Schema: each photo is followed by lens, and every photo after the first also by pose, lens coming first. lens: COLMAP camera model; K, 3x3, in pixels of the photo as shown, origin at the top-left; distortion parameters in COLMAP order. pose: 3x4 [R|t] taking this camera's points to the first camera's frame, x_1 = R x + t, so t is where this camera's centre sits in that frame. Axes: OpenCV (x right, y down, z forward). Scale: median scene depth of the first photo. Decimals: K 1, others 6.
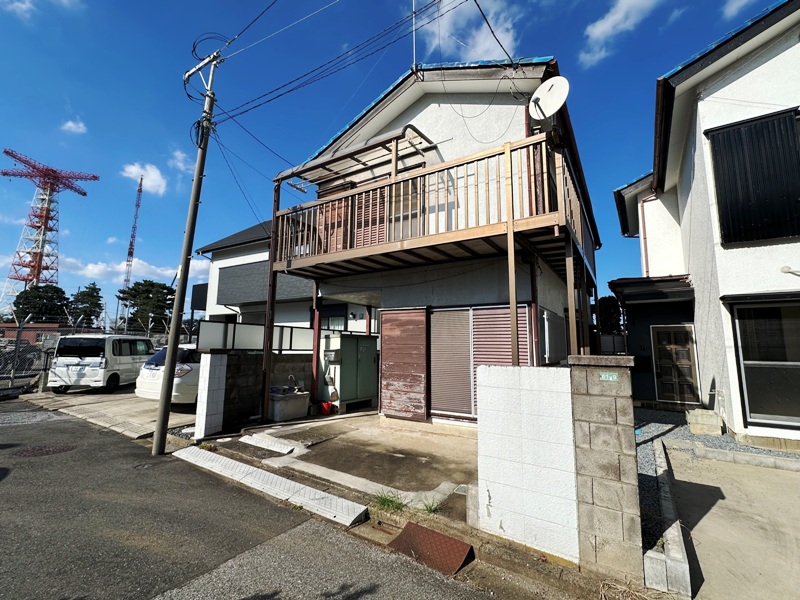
lens RADIAL K [[355.9, 0, 396.8], [0, 355.9, 299.7], [0, 0, 1]] dist [-0.001682, -0.000118]
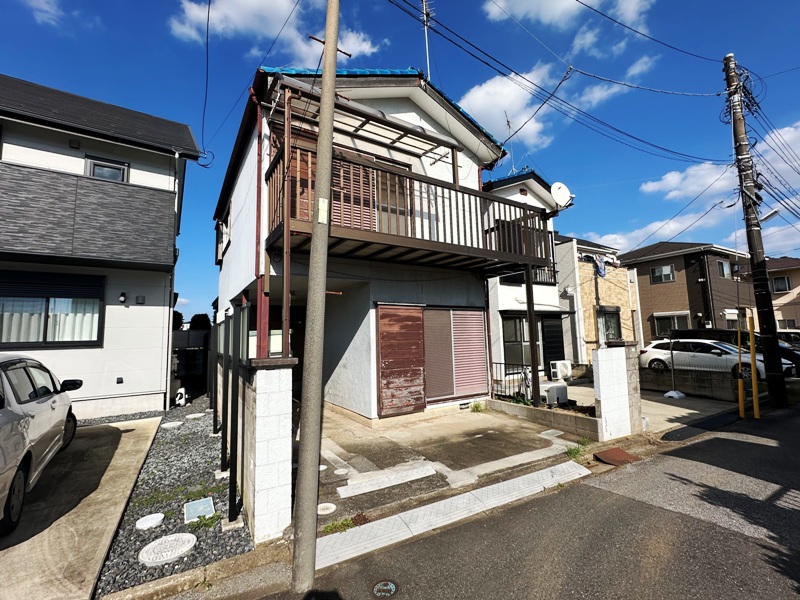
lens RADIAL K [[355.9, 0, 401.6], [0, 355.9, 300.1], [0, 0, 1]] dist [-0.001682, -0.000118]
pose [[0.416012, 0.070884, 0.906592, -1.006415], [-0.093608, 0.994999, -0.034842, 0.054382], [-0.904528, -0.070369, 0.420567, 0.661966]]
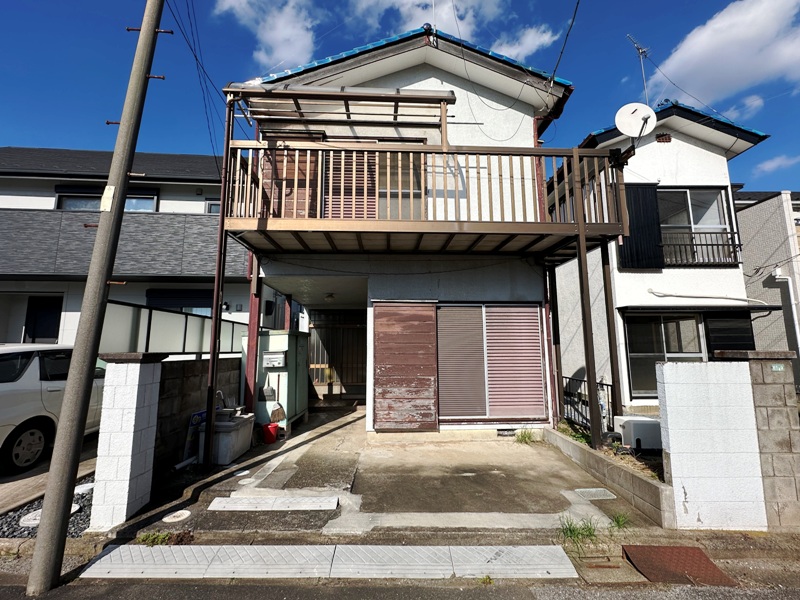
lens RADIAL K [[355.9, 0, 400.7], [0, 355.9, 300.1], [0, 0, 1]] dist [-0.001682, -0.000118]
pose [[0.815529, 0.063685, 0.575202, -0.544890], [-0.065755, 0.997687, -0.017234, 0.043250], [-0.574969, -0.023768, 0.817830, 0.353681]]
